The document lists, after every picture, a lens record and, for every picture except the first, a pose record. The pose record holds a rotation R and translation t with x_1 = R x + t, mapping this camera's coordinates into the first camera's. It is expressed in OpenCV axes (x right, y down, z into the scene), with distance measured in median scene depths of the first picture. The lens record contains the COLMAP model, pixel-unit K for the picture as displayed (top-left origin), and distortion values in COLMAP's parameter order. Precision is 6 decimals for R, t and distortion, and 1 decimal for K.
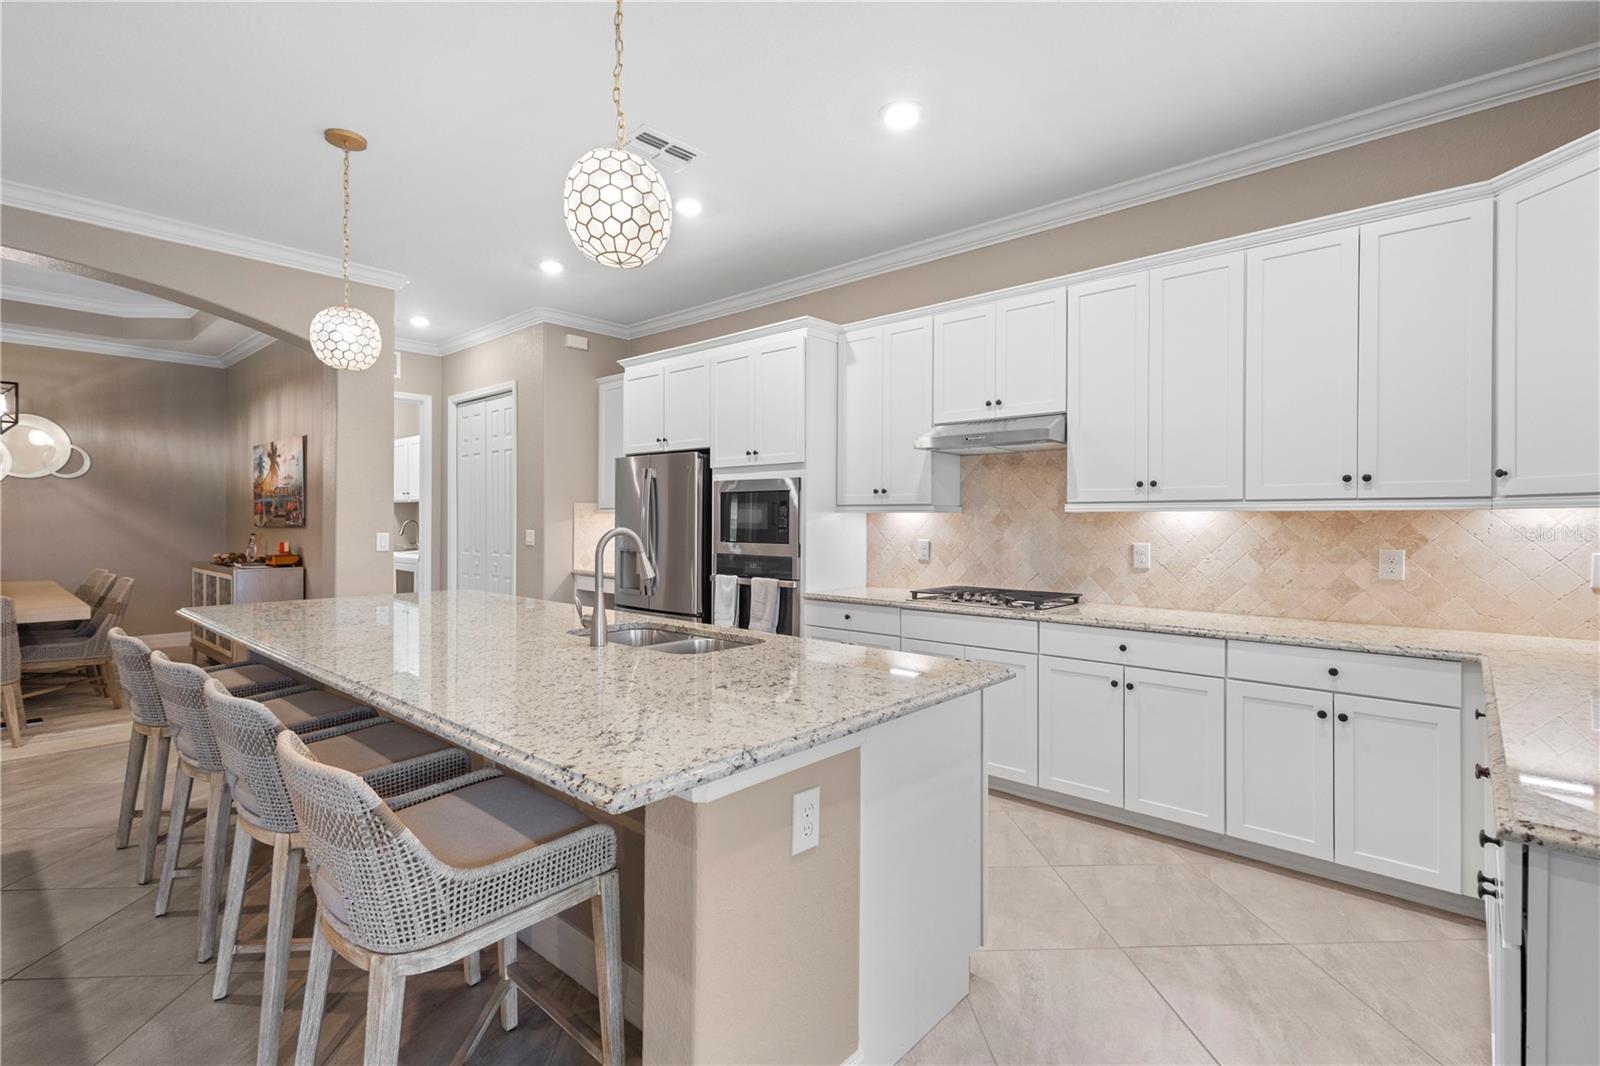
lens RADIAL K [[740.8, 0, 803.6], [0, 740.8, 520.3], [0, 0, 1]] dist [0.007444, -0.001467]
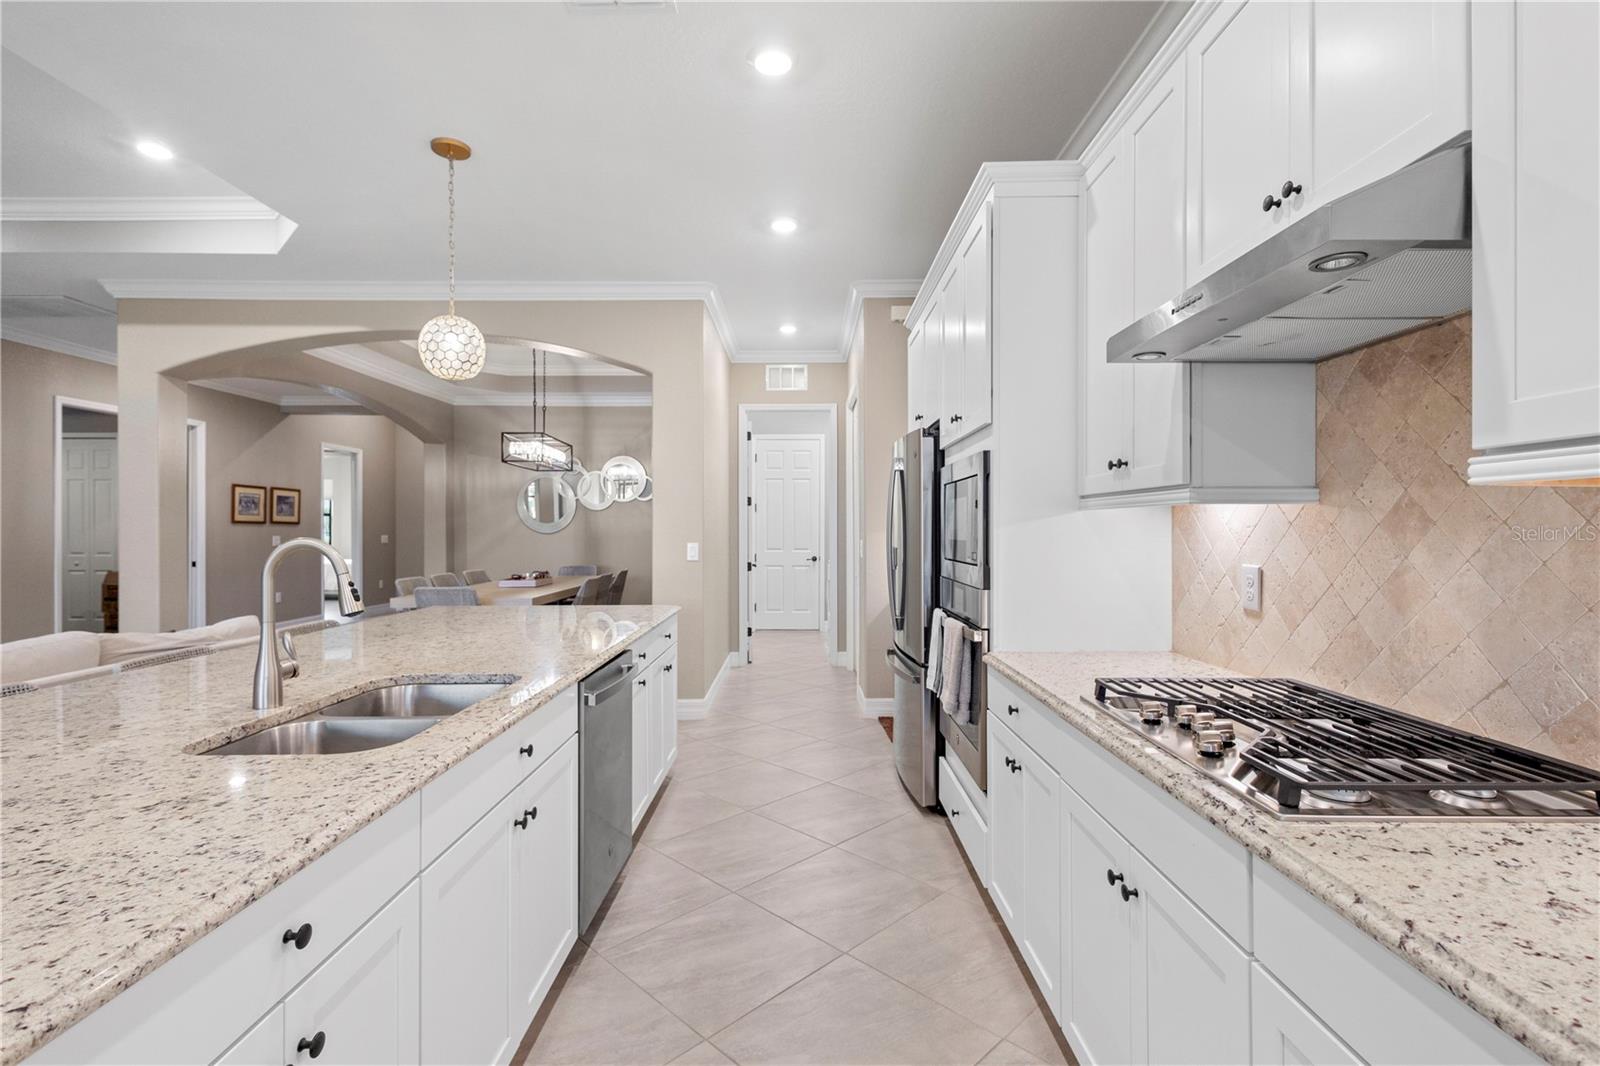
lens RADIAL K [[740.8, 0, 800.6], [0, 740.8, 528.1], [0, 0, 1]] dist [0.007444, -0.001467]
pose [[0.668935, -0.007928, -0.743279, 0.376782], [0.004135, 0.999967, -0.006944, 0.006545], [0.743309, 0.001572, 0.668946, 0.593353]]
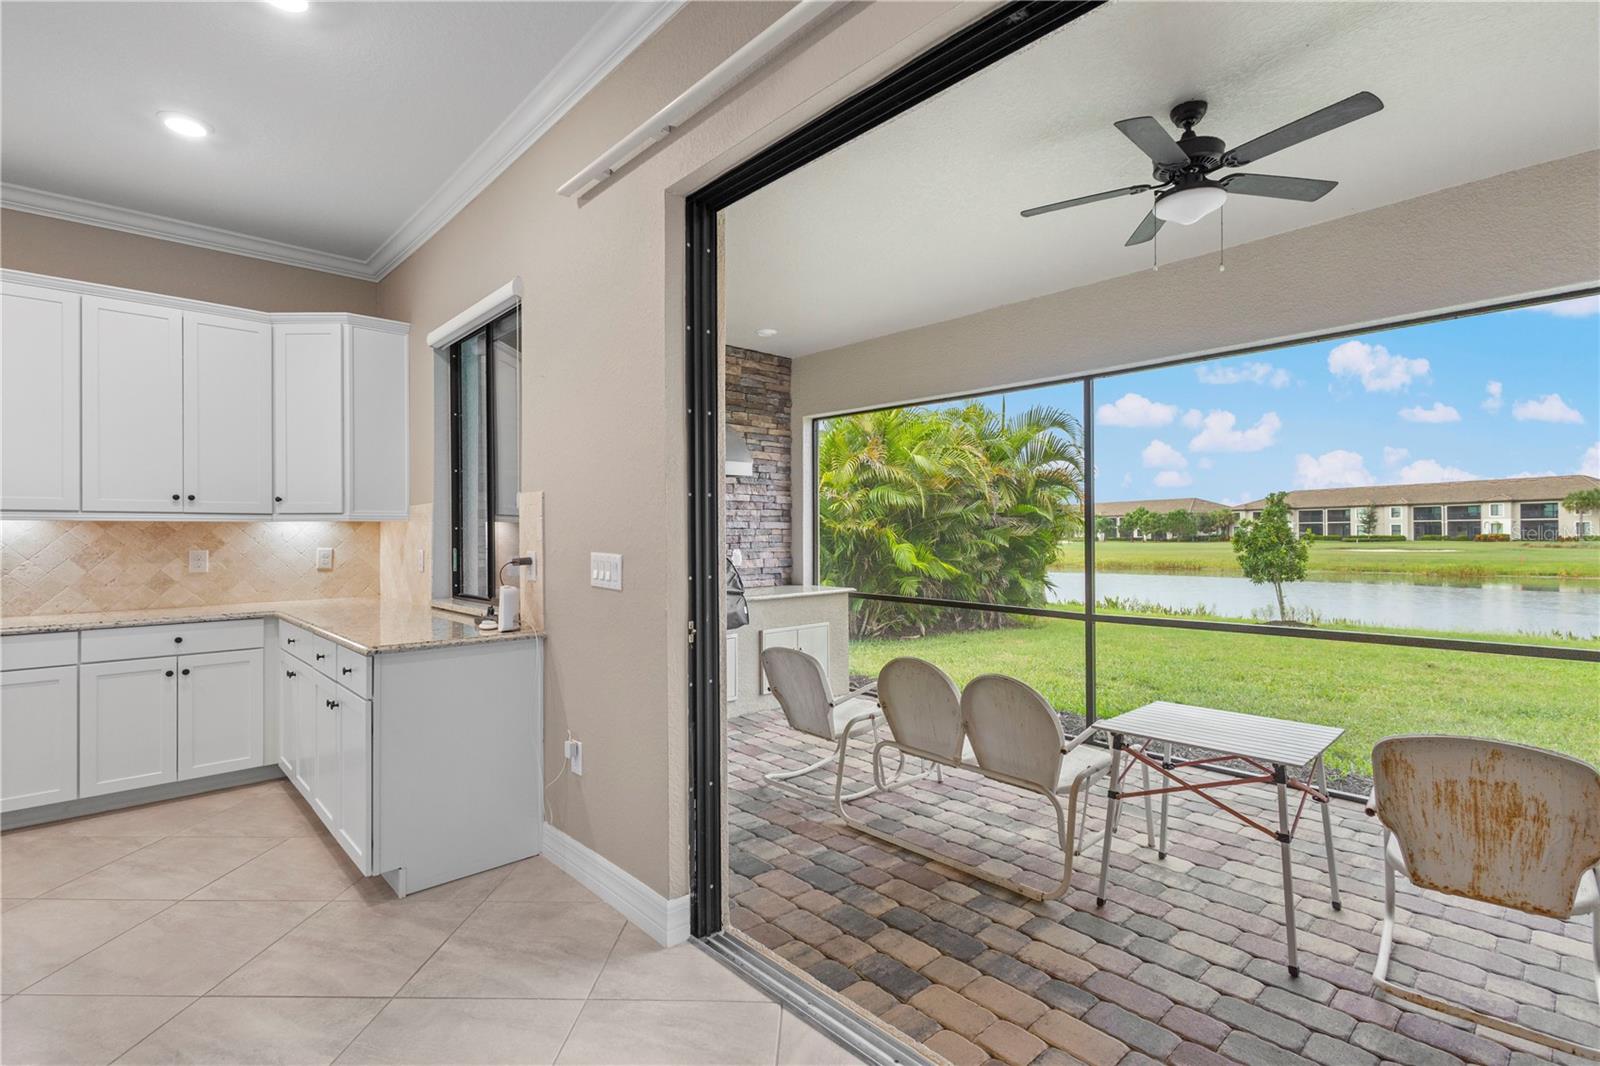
lens RADIAL K [[740.8, 0, 802.3], [0, 740.8, 528.8], [0, 0, 1]] dist [0.007444, -0.001467]
pose [[0.084334, 0.001999, 0.996436, -0.382767], [0.004122, 0.999989, -0.002355, 0.006064], [-0.996429, 0.004306, 0.084325, -0.175504]]
